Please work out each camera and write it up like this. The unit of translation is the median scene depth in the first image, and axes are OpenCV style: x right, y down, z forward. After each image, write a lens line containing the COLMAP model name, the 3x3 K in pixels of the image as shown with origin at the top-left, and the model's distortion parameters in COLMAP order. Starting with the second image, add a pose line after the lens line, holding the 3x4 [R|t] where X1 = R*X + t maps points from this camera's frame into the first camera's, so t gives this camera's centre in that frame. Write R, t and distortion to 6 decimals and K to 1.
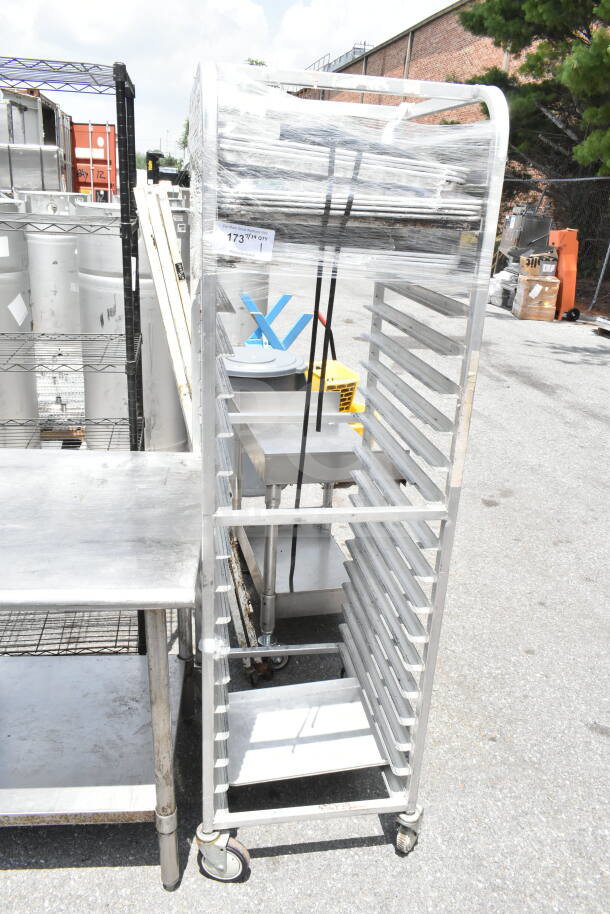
lens RADIAL K [[711.5, 0, 305.0], [0, 711.5, 457.0], [0, 0, 1]] dist [-0.007822, 0.009698]
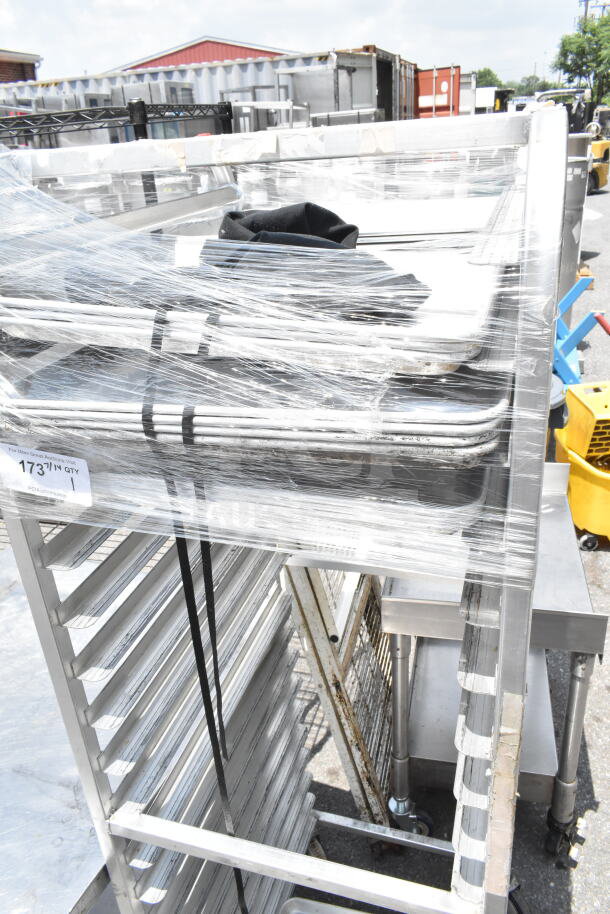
lens RADIAL K [[711.5, 0, 305.0], [0, 711.5, 457.0], [0, 0, 1]] dist [-0.007822, 0.009698]
pose [[0.881460, 0.090840, -0.463440, 0.047666], [-0.052918, 0.994144, 0.094215, -0.049831], [0.469285, -0.058522, 0.881105, 0.077296]]
